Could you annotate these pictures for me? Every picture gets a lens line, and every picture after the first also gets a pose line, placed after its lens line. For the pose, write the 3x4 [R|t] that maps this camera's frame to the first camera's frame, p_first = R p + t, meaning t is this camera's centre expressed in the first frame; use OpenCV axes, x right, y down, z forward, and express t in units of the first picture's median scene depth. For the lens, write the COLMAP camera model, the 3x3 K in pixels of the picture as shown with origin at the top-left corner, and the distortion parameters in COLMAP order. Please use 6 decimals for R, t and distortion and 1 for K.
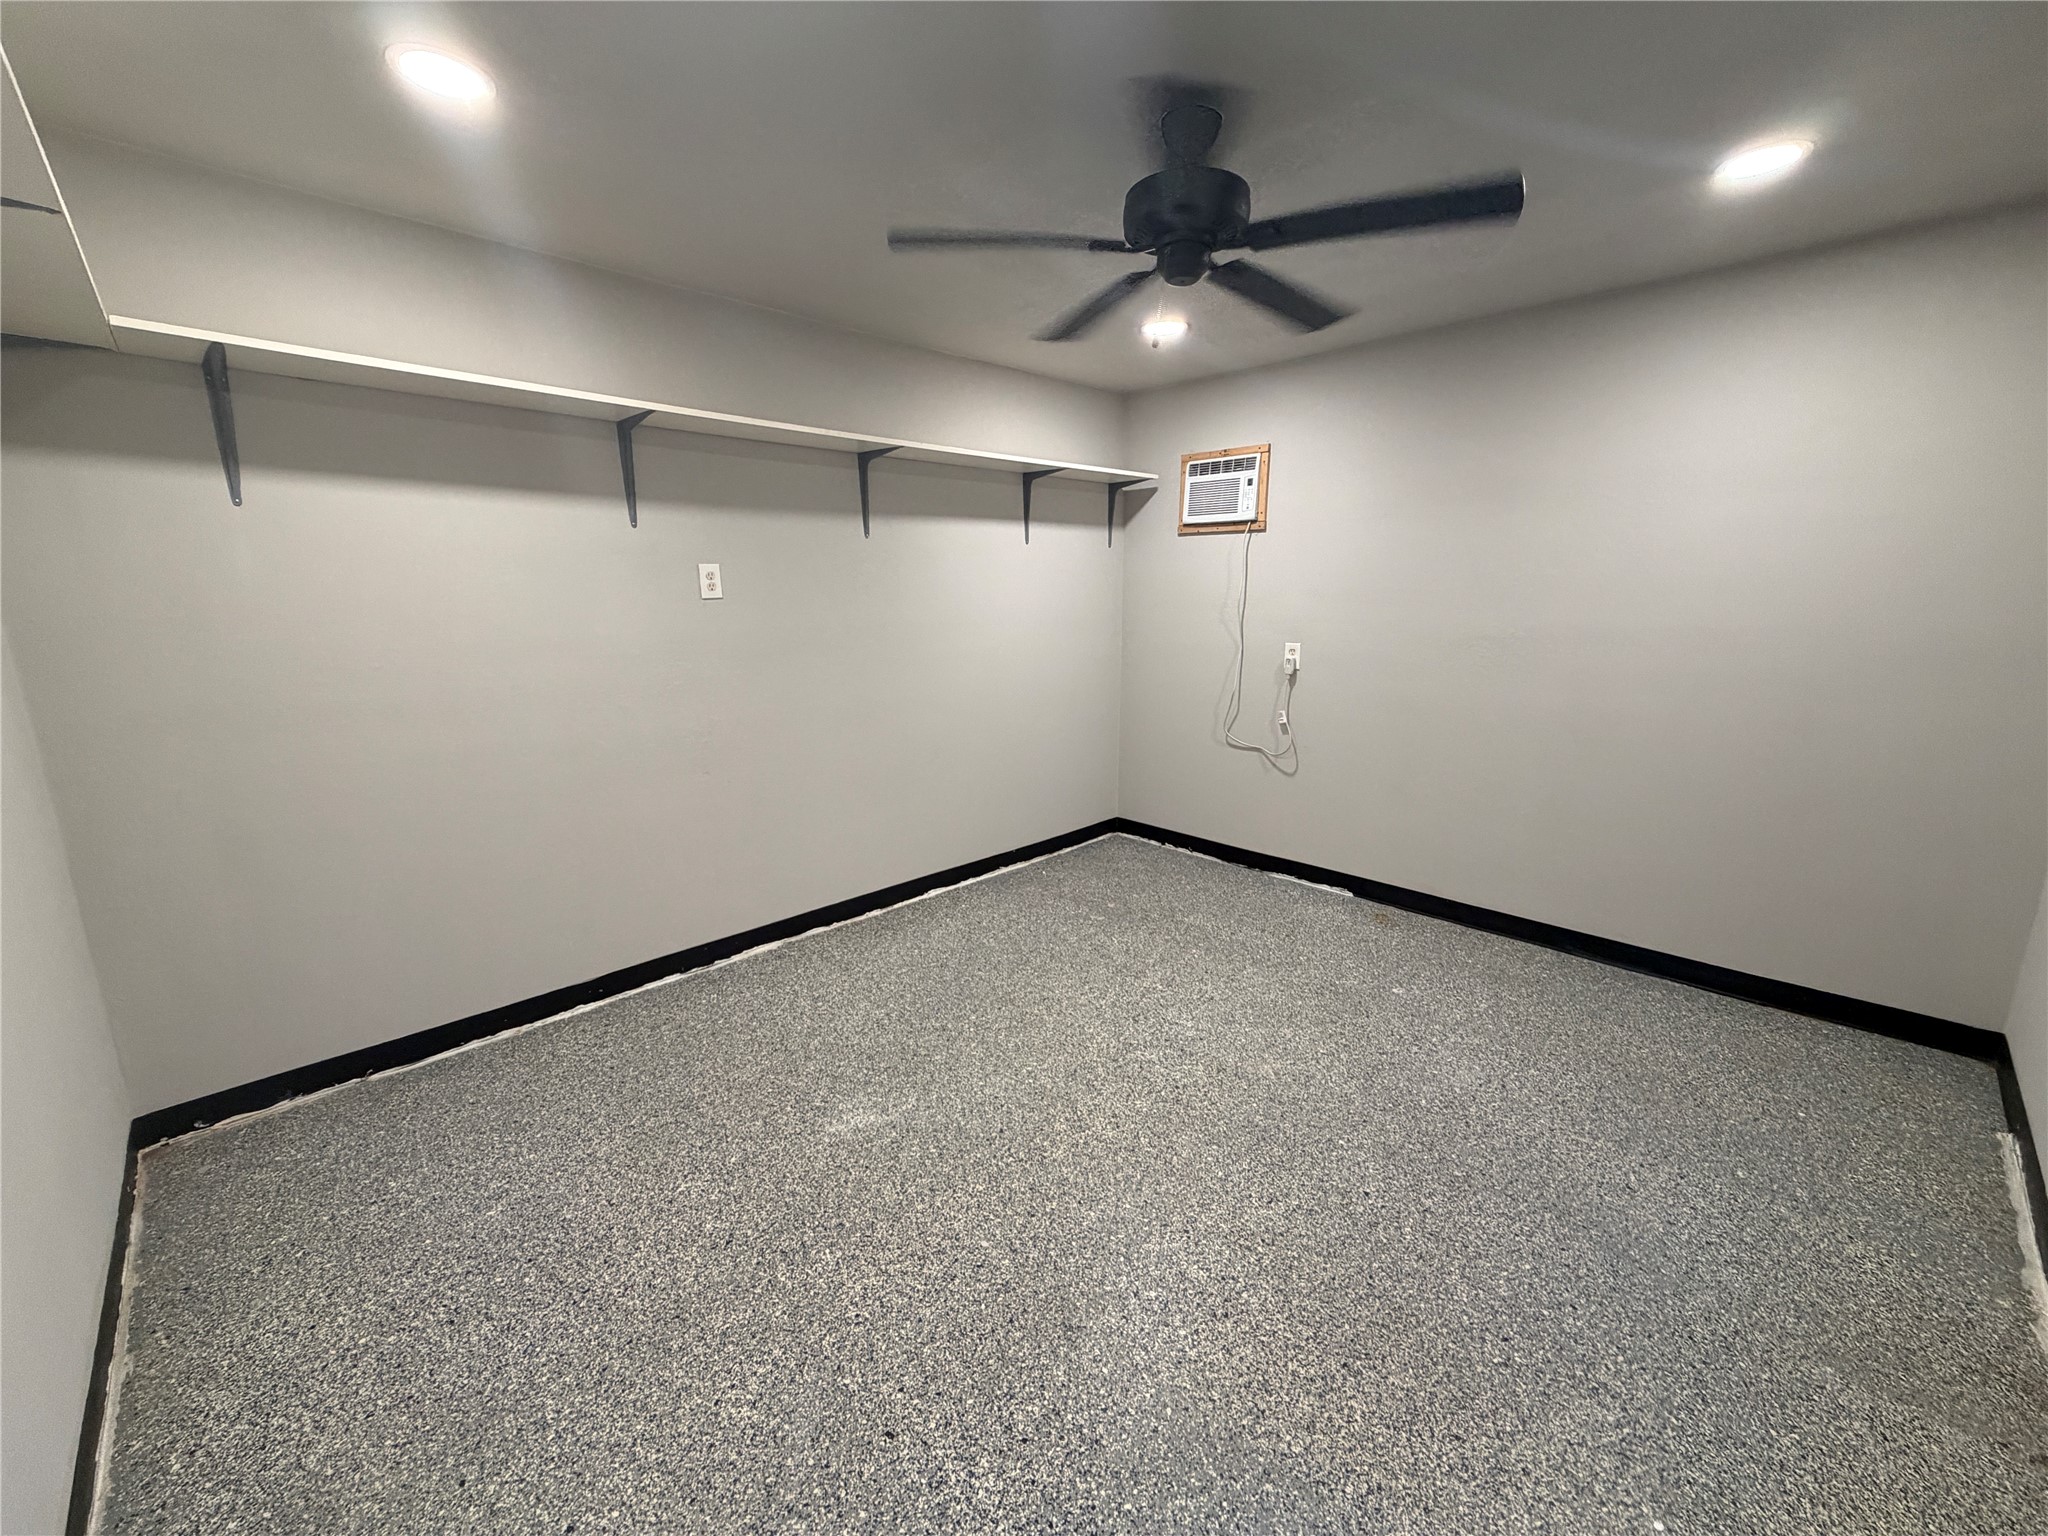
lens RADIAL K [[815.9, 0, 1021.7], [0, 815.9, 764.5], [0, 0, 1]] dist [-0.001145, 0.000152]
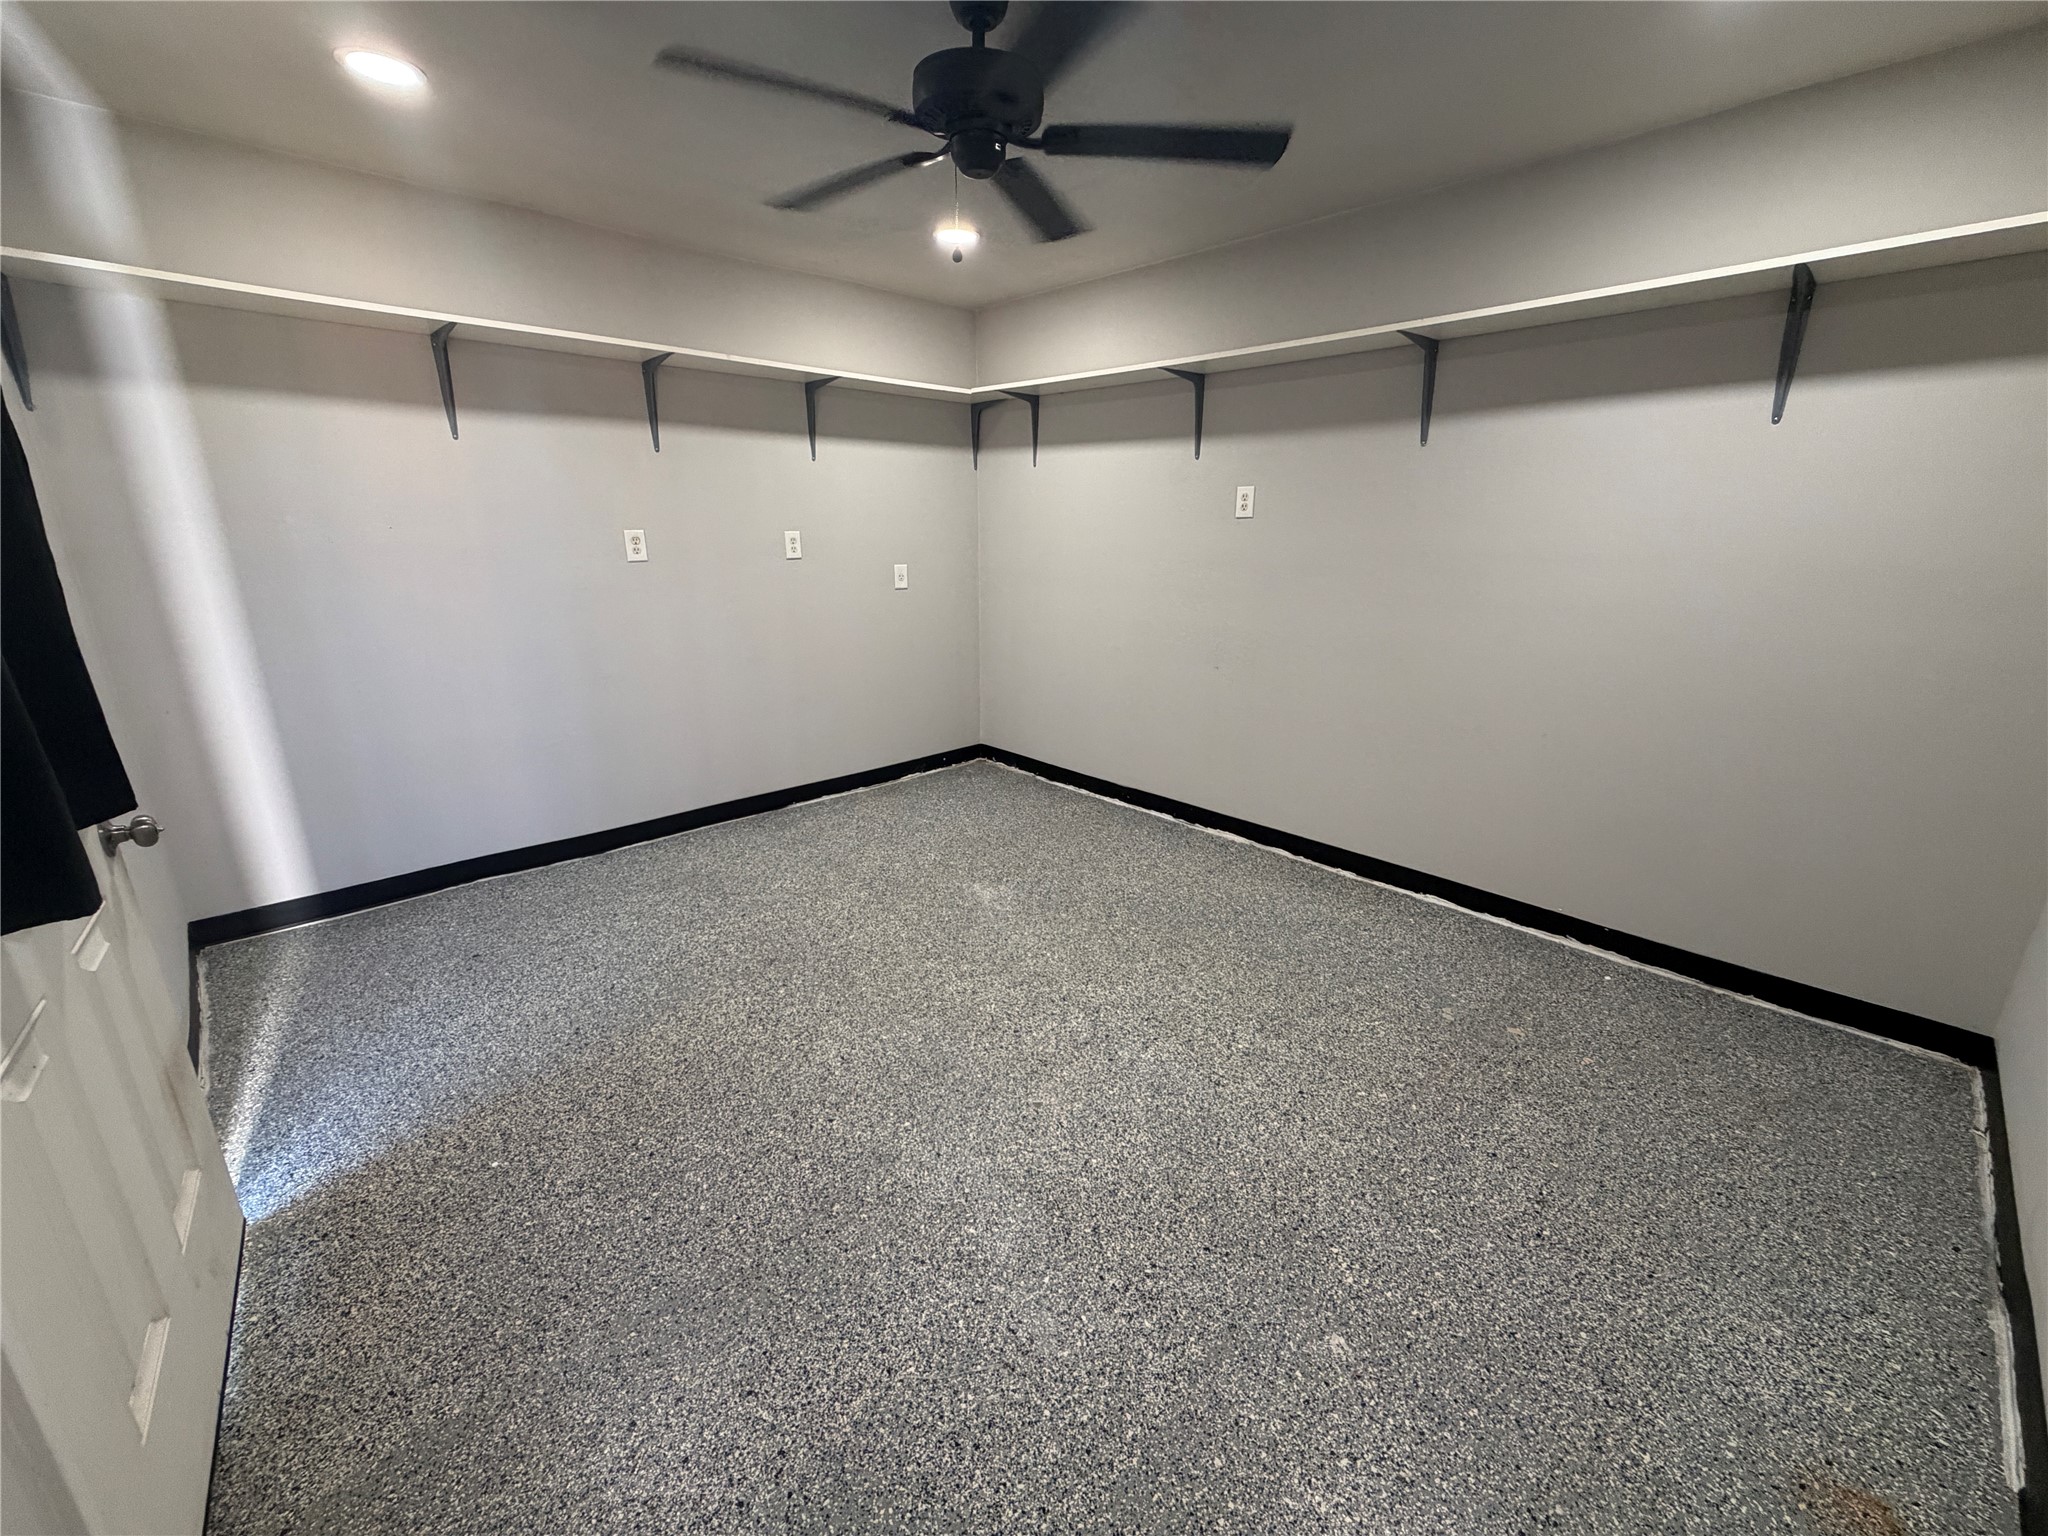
lens RADIAL K [[815.9, 0, 1022.8], [0, 815.9, 769.5], [0, 0, 1]] dist [-0.001145, 0.000152]
pose [[-0.008212, 0.298863, -0.954261, 0.882307], [-0.214693, 0.931512, 0.293586, -0.156179], [0.976647, 0.207284, 0.056514, 0.765450]]
